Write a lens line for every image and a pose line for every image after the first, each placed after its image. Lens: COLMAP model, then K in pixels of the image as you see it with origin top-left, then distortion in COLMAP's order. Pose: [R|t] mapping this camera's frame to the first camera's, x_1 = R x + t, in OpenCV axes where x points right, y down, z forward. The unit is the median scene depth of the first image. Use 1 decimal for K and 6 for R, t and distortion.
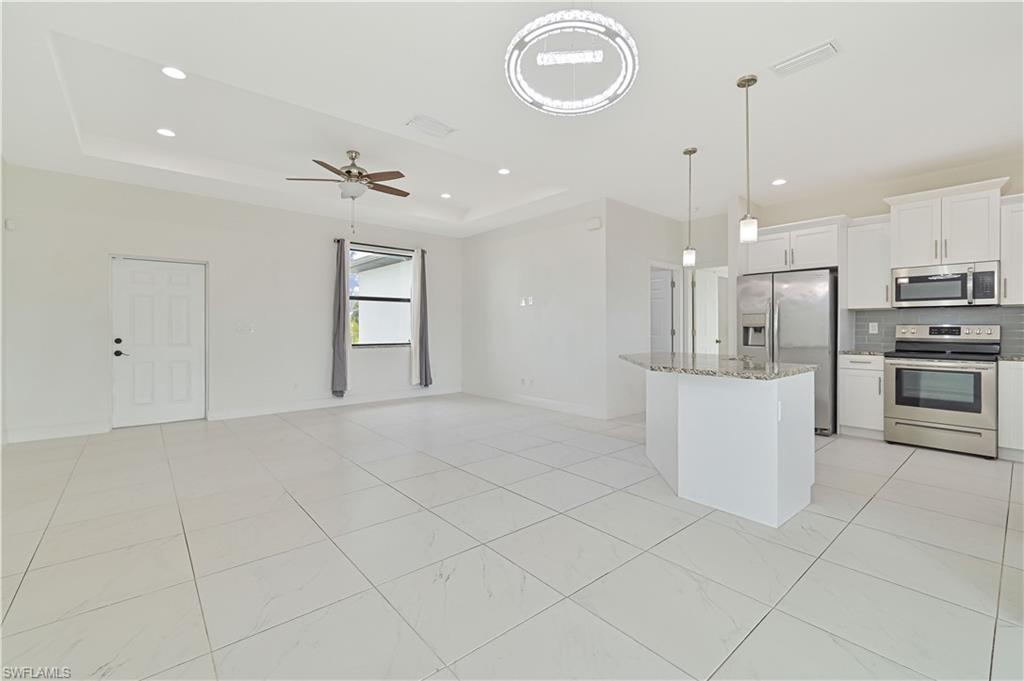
lens RADIAL K [[437.2, 0, 514.0], [0, 437.2, 328.1], [0, 0, 1]] dist [0.002106, 0.000748]
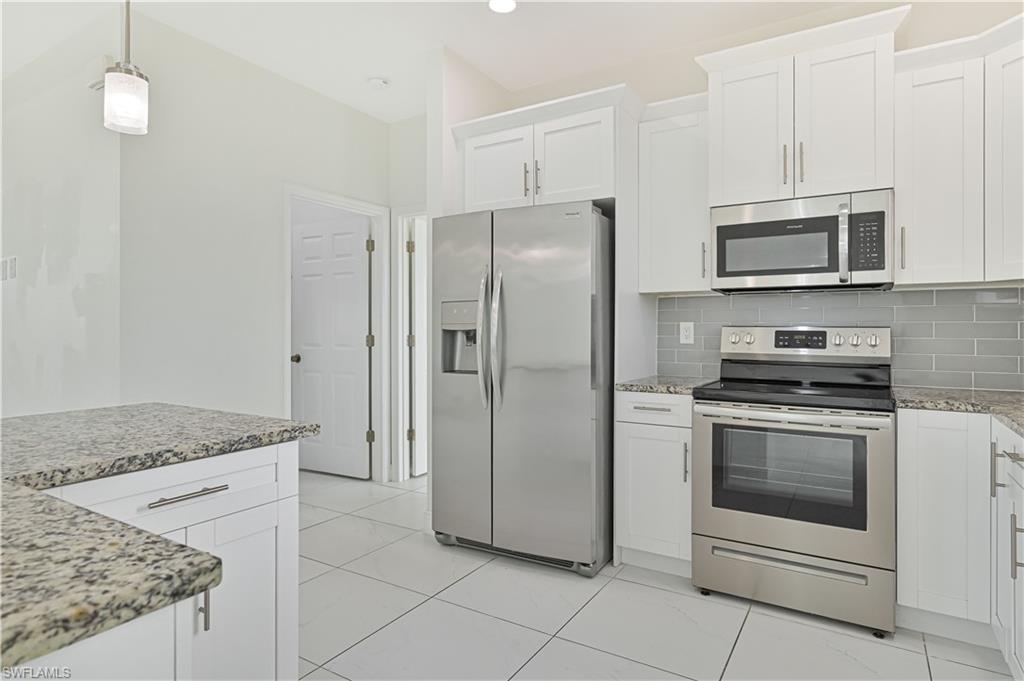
lens RADIAL K [[572.8, 0, 512.5], [0, 572.8, 326.2], [0, 0, 1]] dist [-0.000233, 0.001377]
pose [[0.952489, 0.003218, 0.304555, 0.425841], [-0.000937, 0.999970, -0.007637, -0.002733], [-0.304570, 0.006989, 0.952464, 0.432128]]
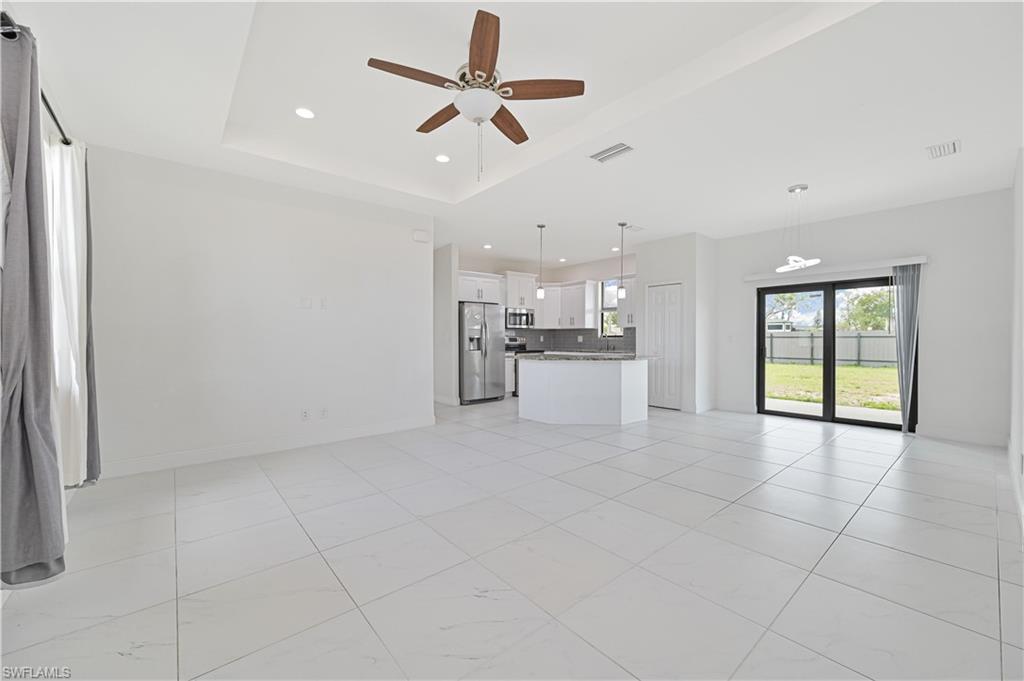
lens RADIAL K [[407.4, 0, 514.2], [0, 407.4, 341.8], [0, 0, 1]] dist [0.000780, 0.000089]
pose [[0.003174, -0.009581, 0.999949, -0.846421], [0.004079, 0.999946, 0.009568, -0.002142], [-0.999987, 0.004048, 0.003213, 0.870275]]
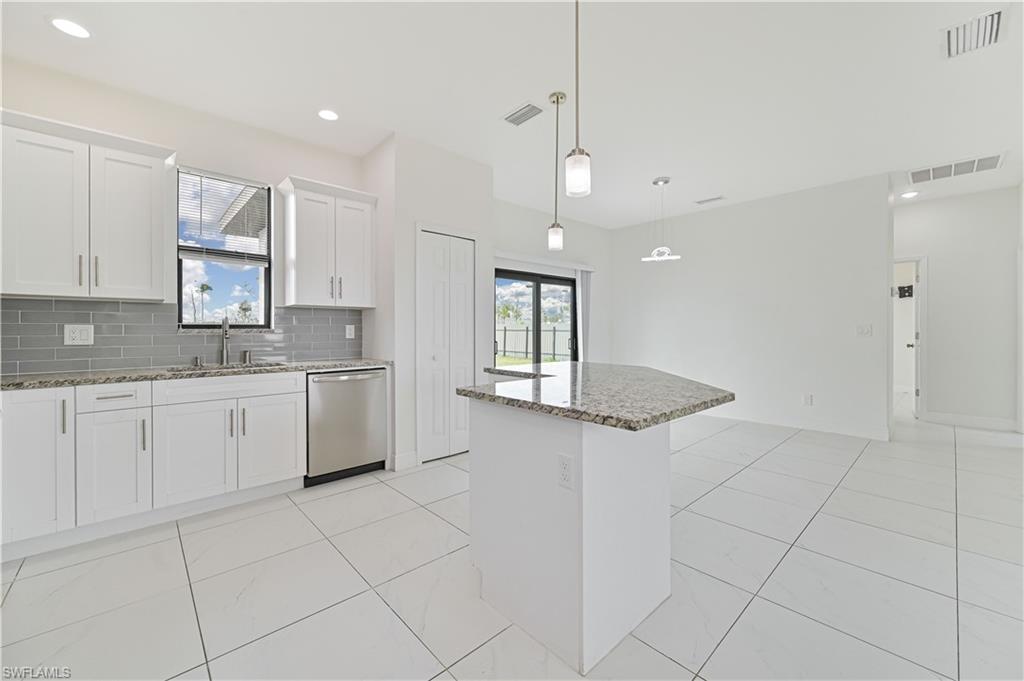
lens RADIAL K [[407.4, 0, 515.6], [0, 407.4, 333.9], [0, 0, 1]] dist [0.000780, 0.000089]
pose [[-0.999055, 0.001660, -0.043431, 0.388066], [0.001109, 0.999919, 0.012711, -0.003529], [0.043448, 0.012651, -0.998976, 1.128861]]
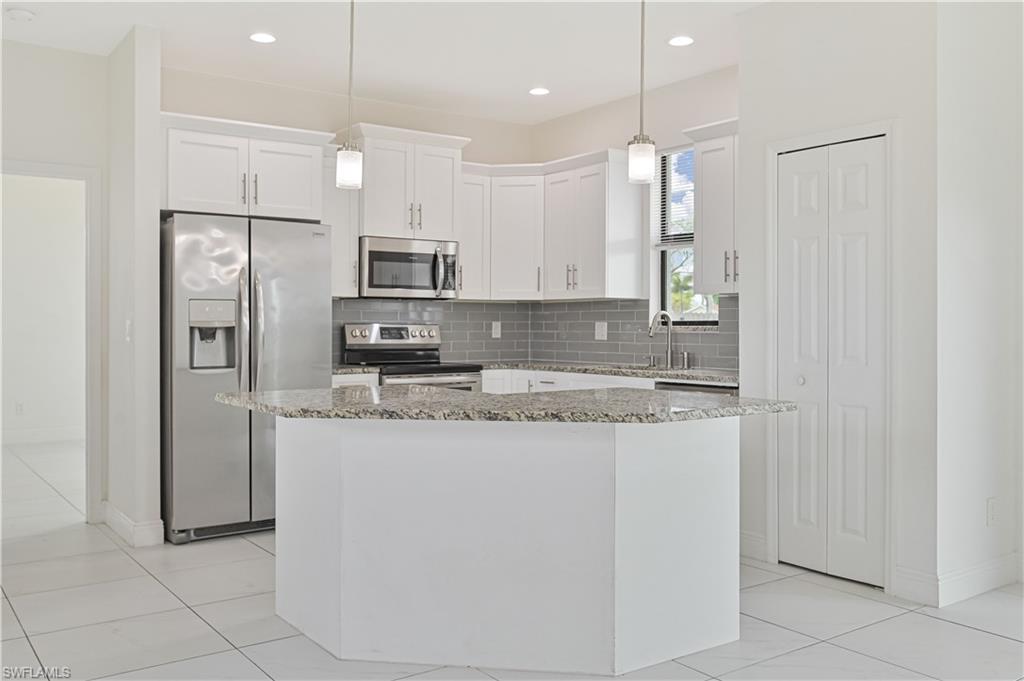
lens RADIAL K [[894.2, 0, 514.8], [0, 894.2, 326.1], [0, 0, 1]] dist [-0.001647, -0.006400]
pose [[0.081554, -0.000455, 0.996669, -0.372437], [0.001693, 0.999999, 0.000318, -0.004175], [-0.996667, 0.001661, 0.081555, 0.610093]]
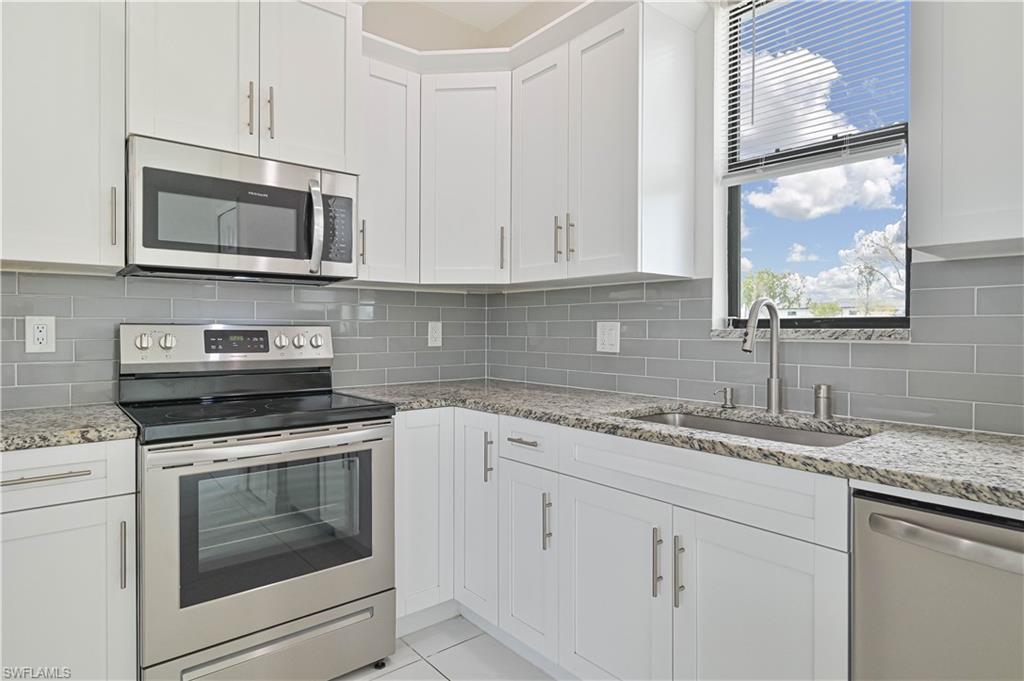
lens RADIAL K [[572.8, 0, 513.9], [0, 572.8, 331.1], [0, 0, 1]] dist [-0.000233, 0.001377]
pose [[0.014857, -0.004636, 0.999879, 0.431784], [0.001478, 0.999988, 0.004614, -0.003770], [-0.999889, 0.001409, 0.014863, 0.663741]]
